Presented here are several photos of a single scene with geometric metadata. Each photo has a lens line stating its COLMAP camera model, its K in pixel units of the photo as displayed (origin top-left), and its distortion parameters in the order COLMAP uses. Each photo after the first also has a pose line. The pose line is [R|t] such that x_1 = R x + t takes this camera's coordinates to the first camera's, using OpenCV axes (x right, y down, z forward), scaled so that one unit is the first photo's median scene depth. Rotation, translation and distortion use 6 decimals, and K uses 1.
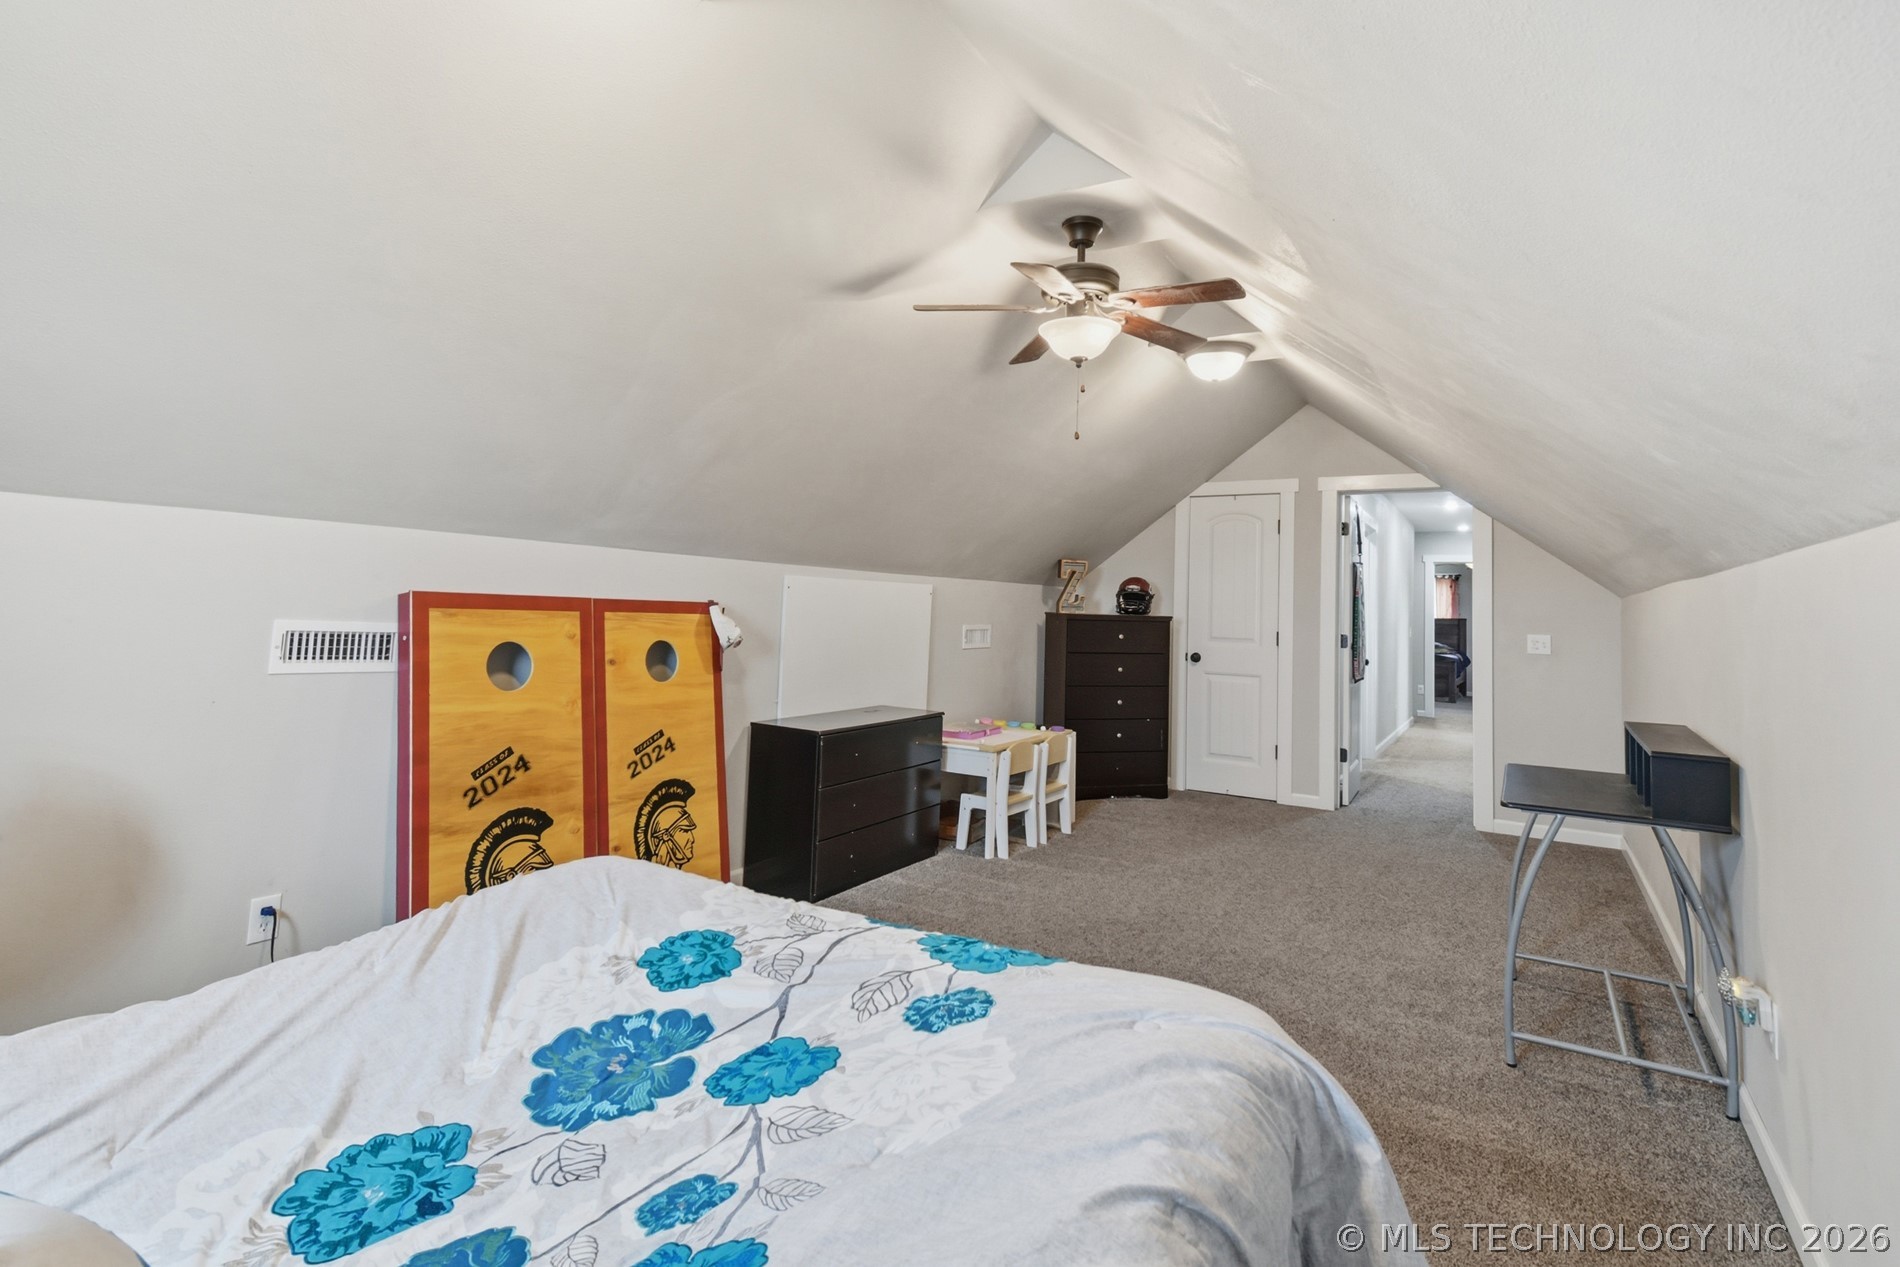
lens RADIAL K [[959.3, 0, 951.1], [0, 959.3, 556.4], [0, 0, 1]] dist [0.053665, 0.000172]
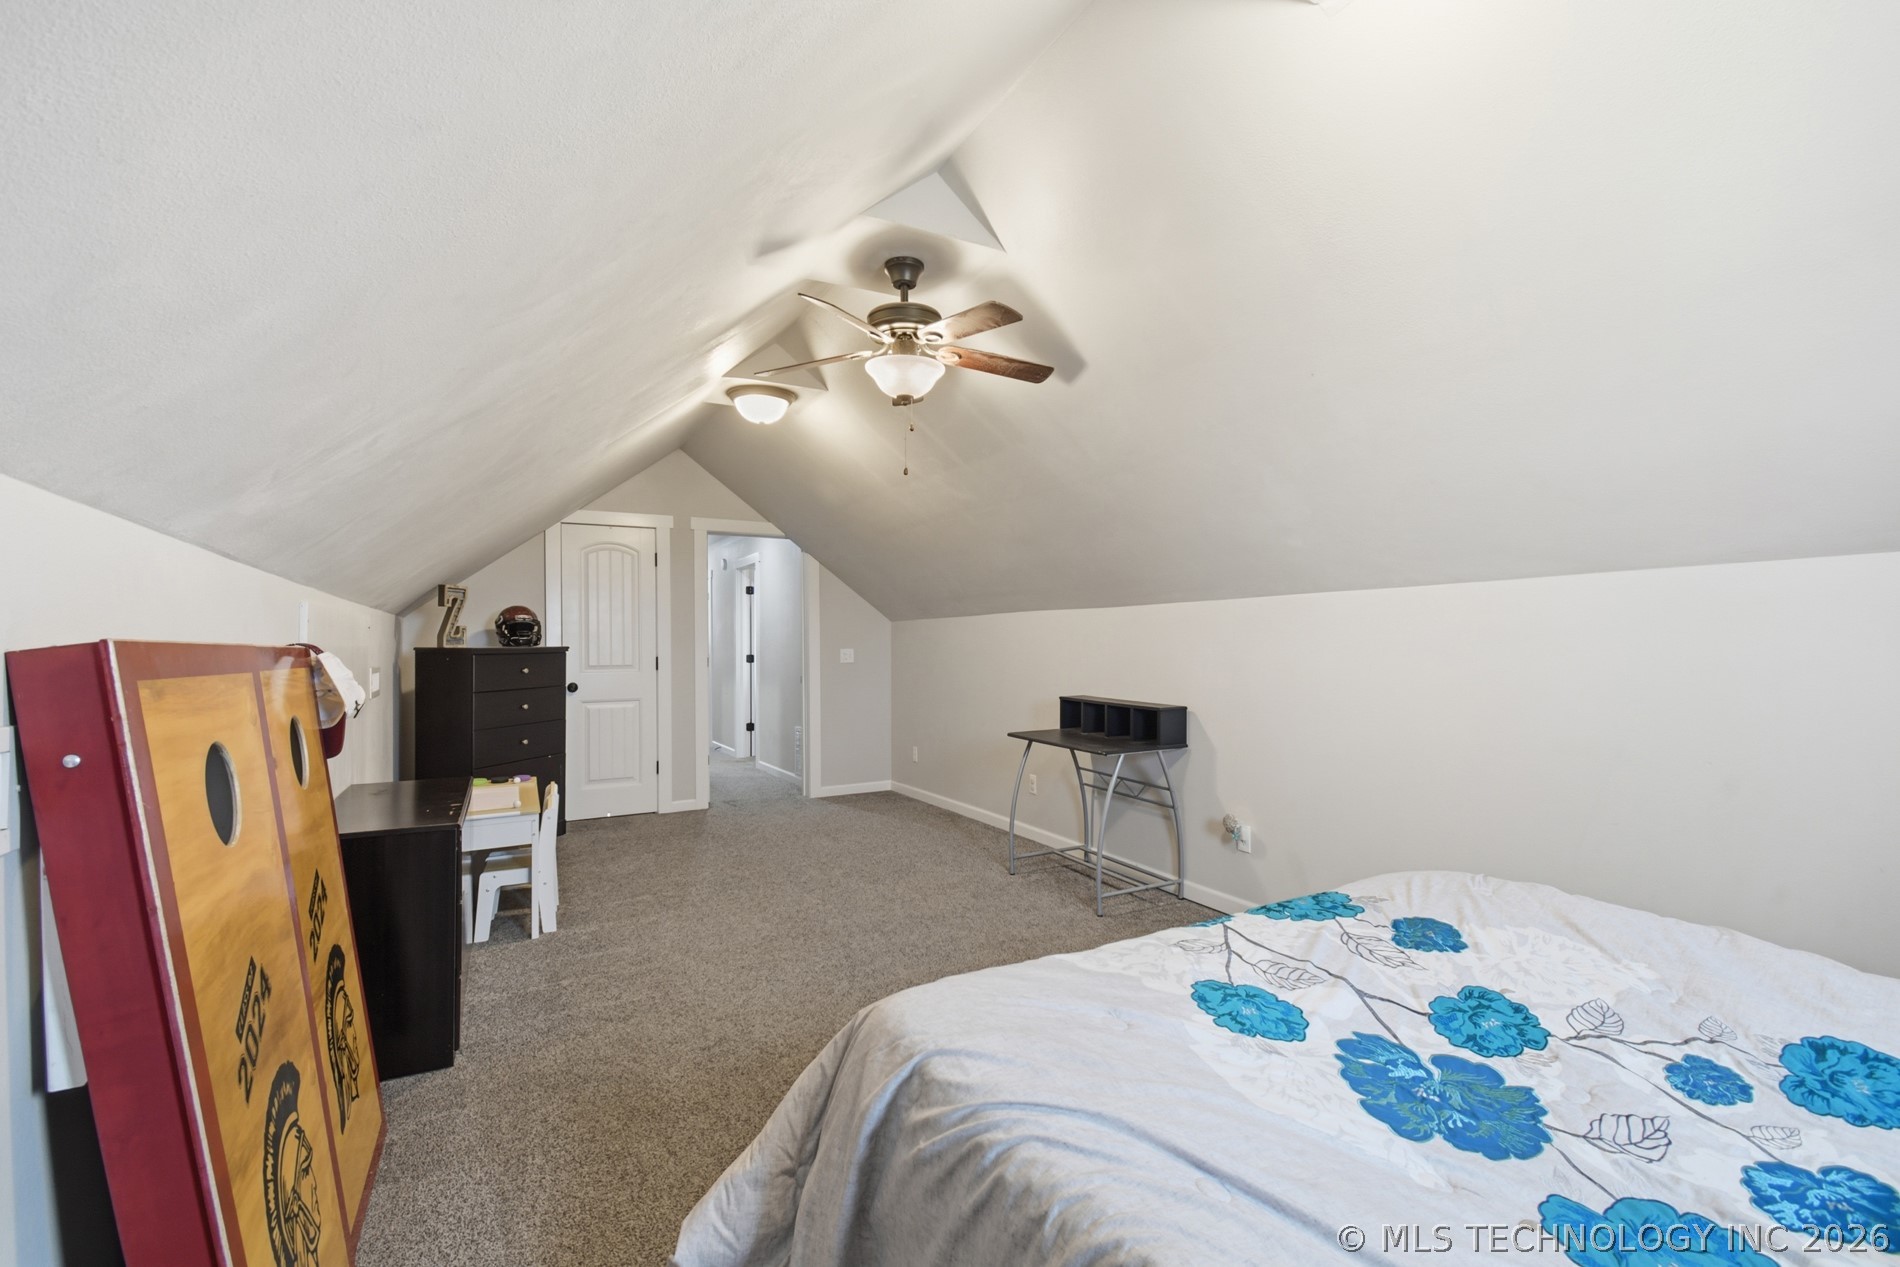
lens RADIAL K [[848.6, 0, 946.5], [0, 848.6, 636.8], [0, 0, 1]] dist [0.026736, -0.000170]
pose [[0.490895, -0.026070, 0.870829, -0.648771], [-0.023825, 0.998777, 0.043331, 0.012663], [-0.870893, -0.042018, 0.489673, 0.495440]]
